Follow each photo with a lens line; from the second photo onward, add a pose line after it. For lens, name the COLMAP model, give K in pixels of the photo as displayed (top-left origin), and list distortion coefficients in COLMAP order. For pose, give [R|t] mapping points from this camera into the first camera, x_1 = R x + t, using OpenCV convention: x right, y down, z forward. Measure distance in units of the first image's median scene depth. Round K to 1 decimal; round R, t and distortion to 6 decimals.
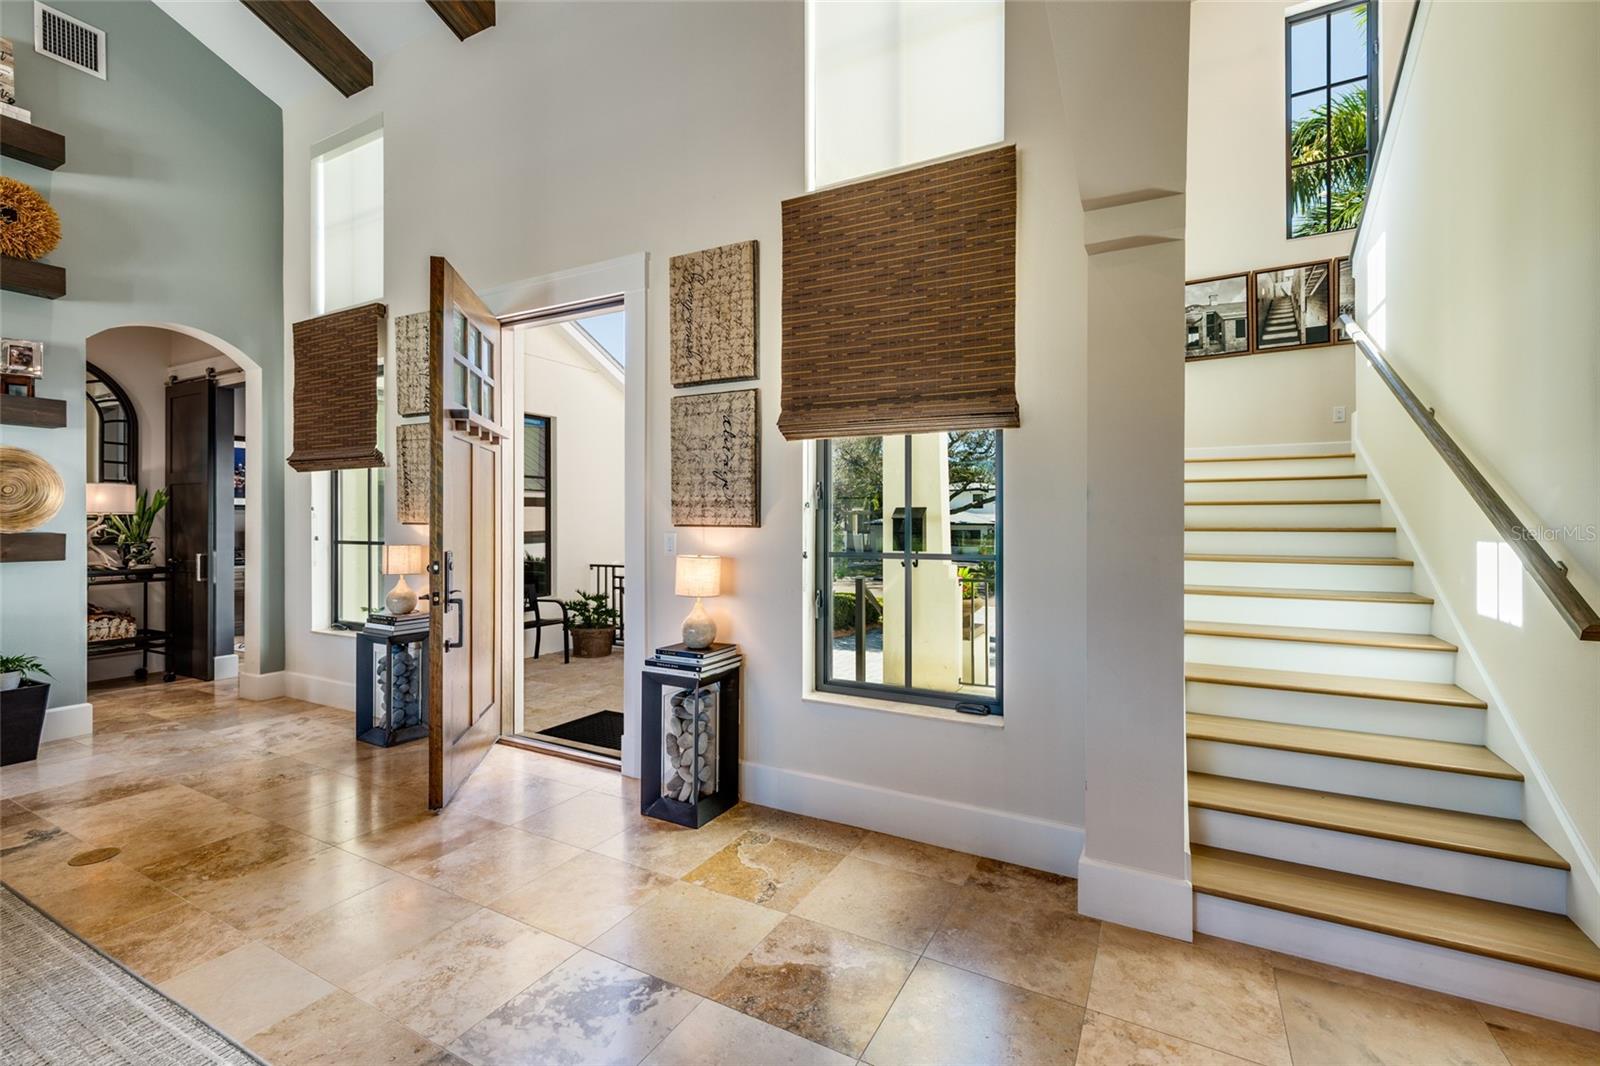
lens RADIAL K [[691.6, 0, 804.4], [0, 691.6, 523.6], [0, 0, 1]] dist [0.003338, 0.000435]
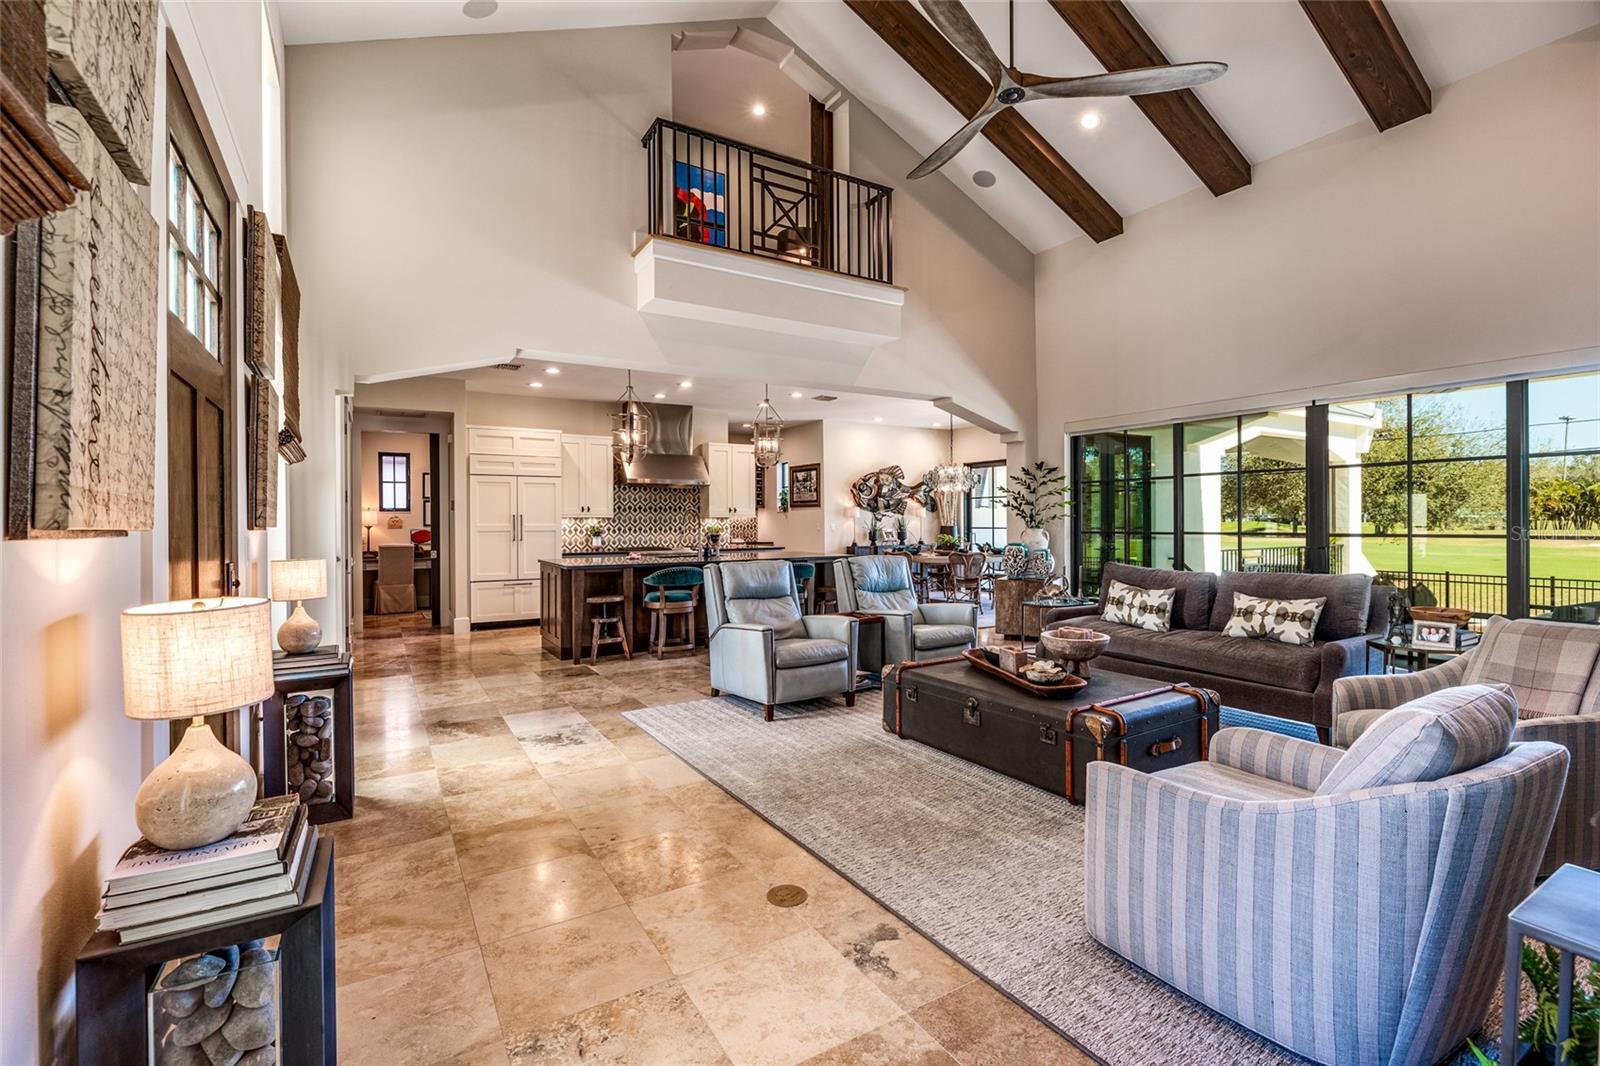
lens RADIAL K [[713.3, 0, 797.1], [0, 713.3, 524.2], [0, 0, 1]] dist [-0.001849, 0.000555]
pose [[-0.859403, 0.000848, 0.511298, -1.253284], [0.004804, 0.999968, 0.006416, -0.004475], [-0.511276, 0.007970, -0.859380, 1.484106]]
